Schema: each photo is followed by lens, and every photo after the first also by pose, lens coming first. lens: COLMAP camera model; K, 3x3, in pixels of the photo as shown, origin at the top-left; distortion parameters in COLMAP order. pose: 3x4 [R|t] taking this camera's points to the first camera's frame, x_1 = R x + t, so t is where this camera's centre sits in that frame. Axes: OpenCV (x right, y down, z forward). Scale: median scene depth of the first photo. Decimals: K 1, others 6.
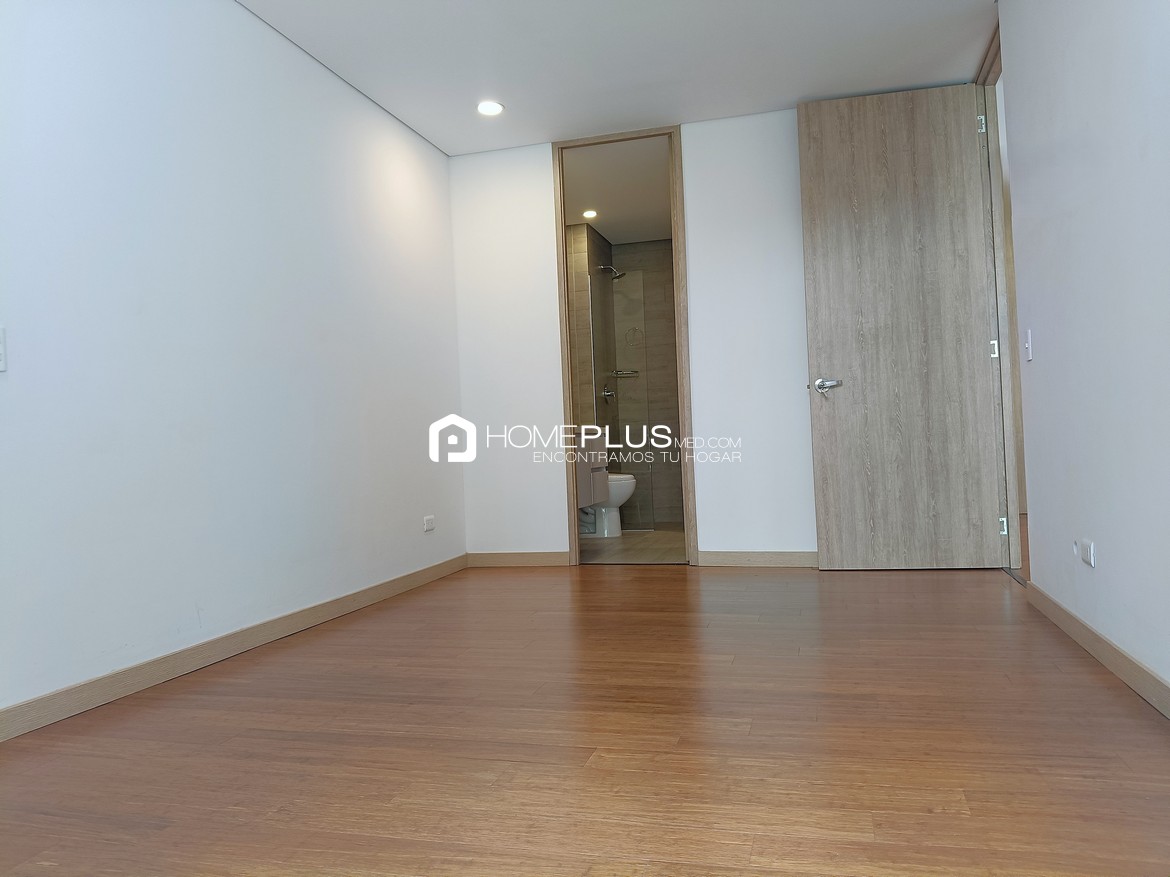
lens RADIAL K [[906.3, 0, 573.8], [0, 906.3, 438.9], [0, 0, 1]] dist [0.088336, -0.204306]
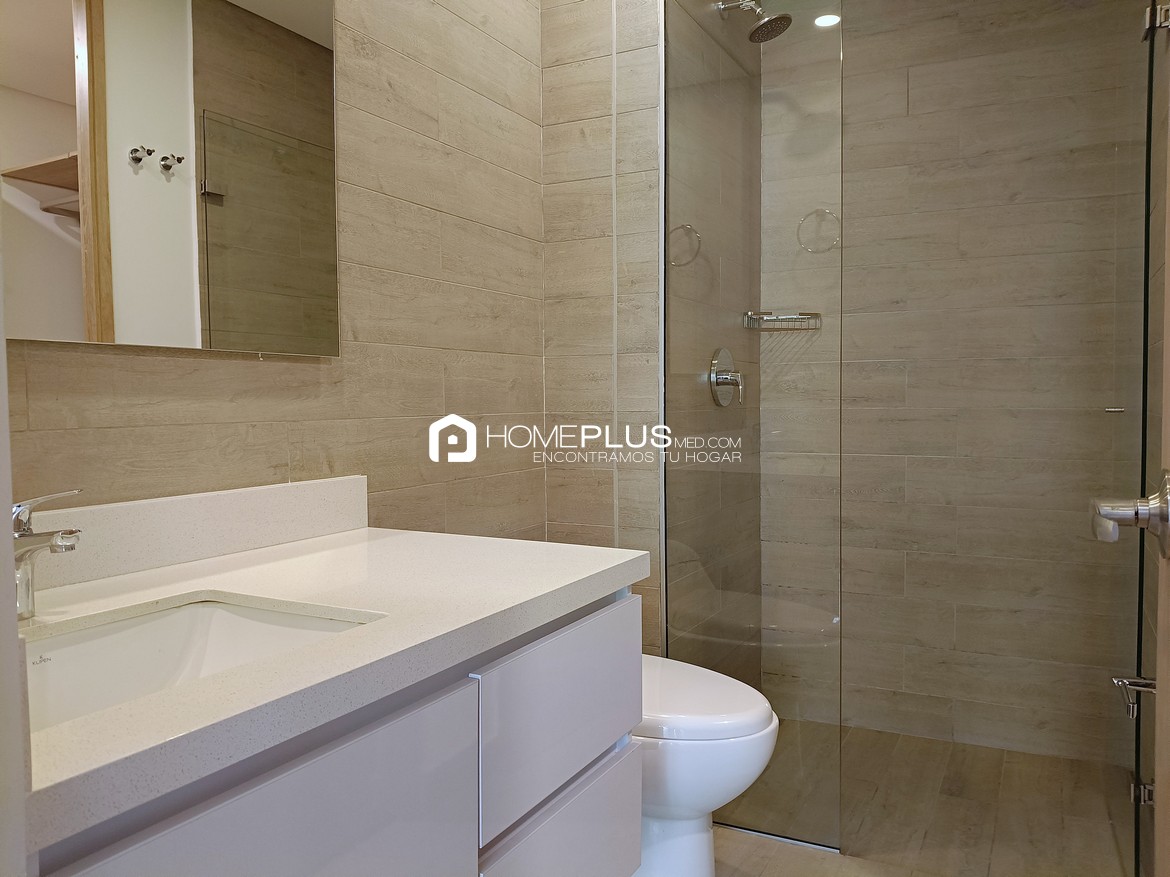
lens RADIAL K [[906.3, 0, 573.8], [0, 906.3, 438.9], [0, 0, 1]] dist [0.088336, -0.204306]
pose [[0.976994, 0.041842, -0.209121, 0.056232], [-0.029060, 0.997538, 0.063828, -0.047223], [0.211277, -0.056283, 0.975804, 0.651485]]
